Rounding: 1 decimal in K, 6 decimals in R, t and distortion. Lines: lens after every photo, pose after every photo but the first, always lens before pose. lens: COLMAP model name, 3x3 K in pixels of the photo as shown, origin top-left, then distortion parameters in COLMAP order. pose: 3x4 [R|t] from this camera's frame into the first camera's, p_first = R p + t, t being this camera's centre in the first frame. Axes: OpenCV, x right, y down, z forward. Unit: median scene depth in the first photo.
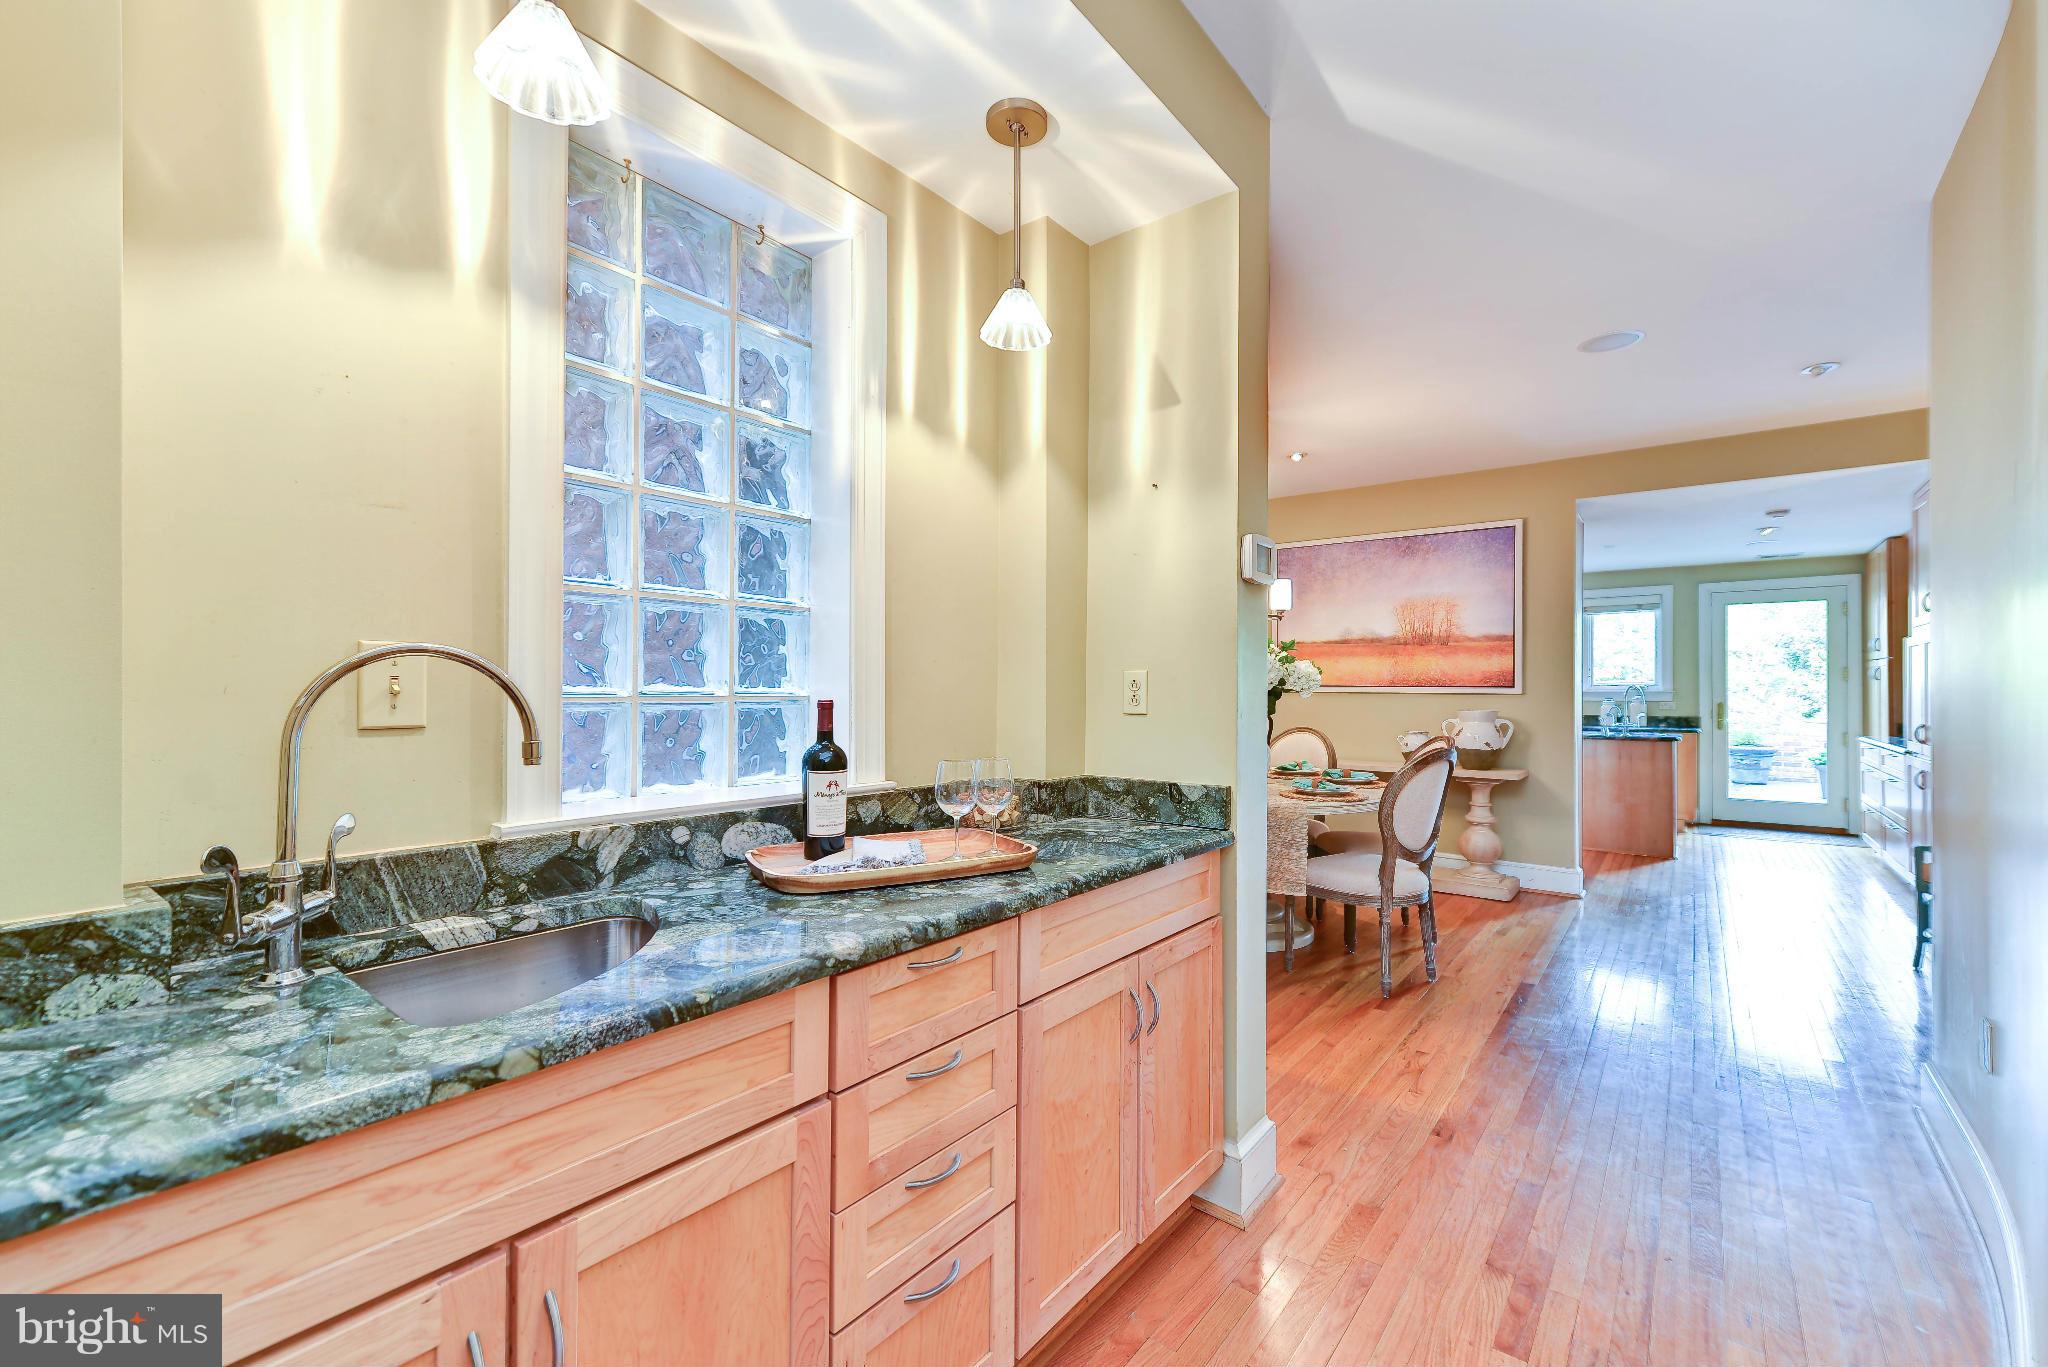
lens RADIAL K [[851.9, 0, 1024.0], [0, 851.9, 683.5], [0, 0, 1]] dist [0.001804, 0.000156]
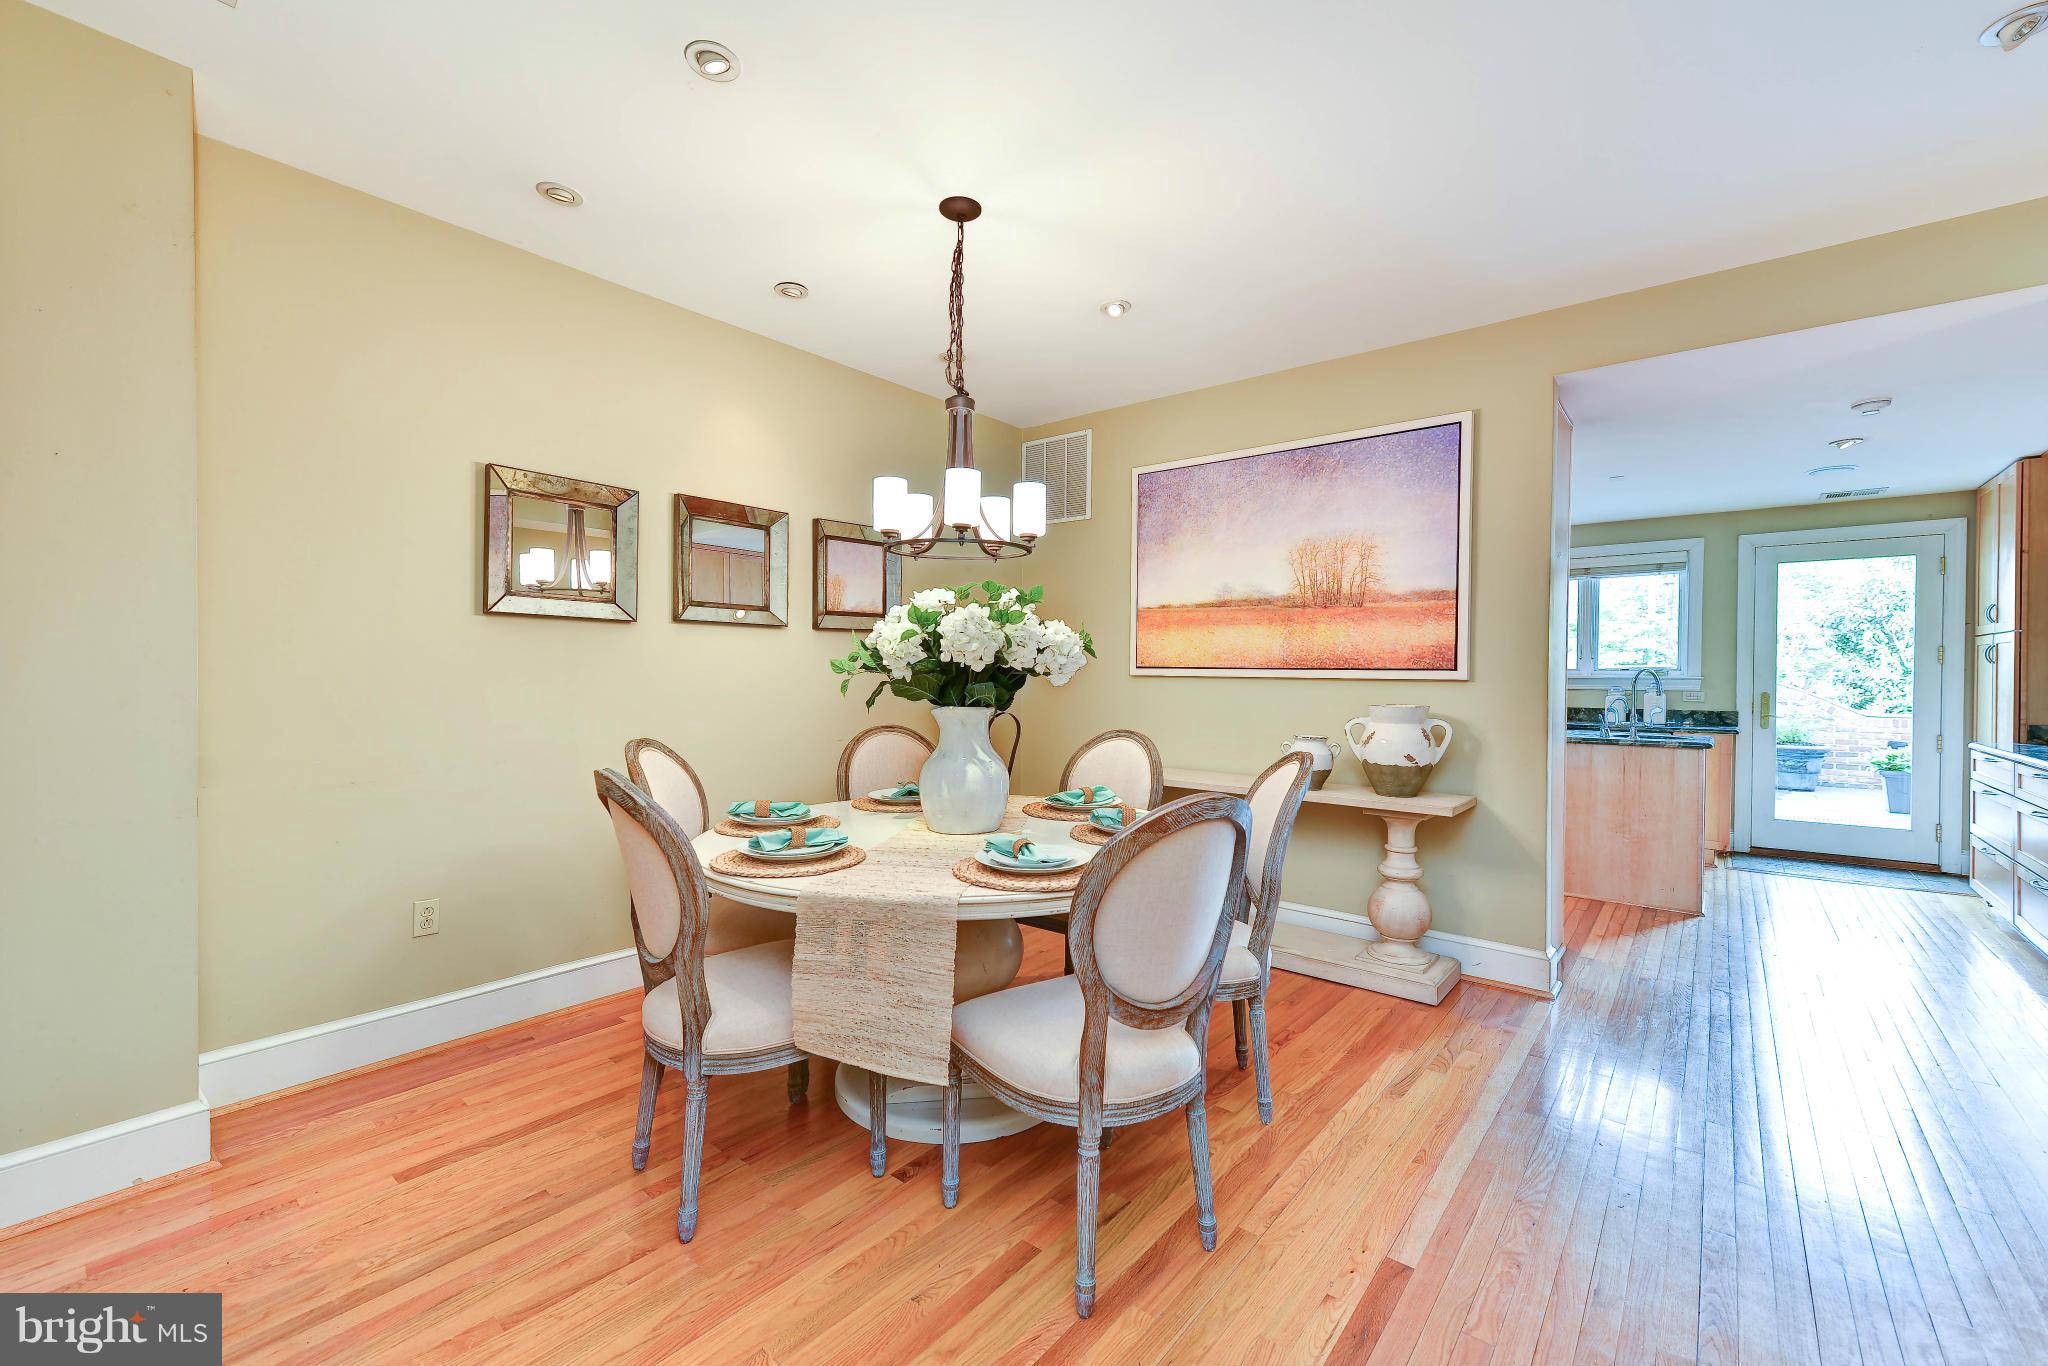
lens RADIAL K [[848.2, 0, 1024.0], [0, 848.2, 683.0], [0, 0, 1]] dist [0.000830, 0.000302]
pose [[0.999737, 0.004499, -0.022487, 0.229812], [-0.004083, 0.999820, 0.018521, 0.003272], [0.022566, -0.018425, 0.999576, 0.304492]]
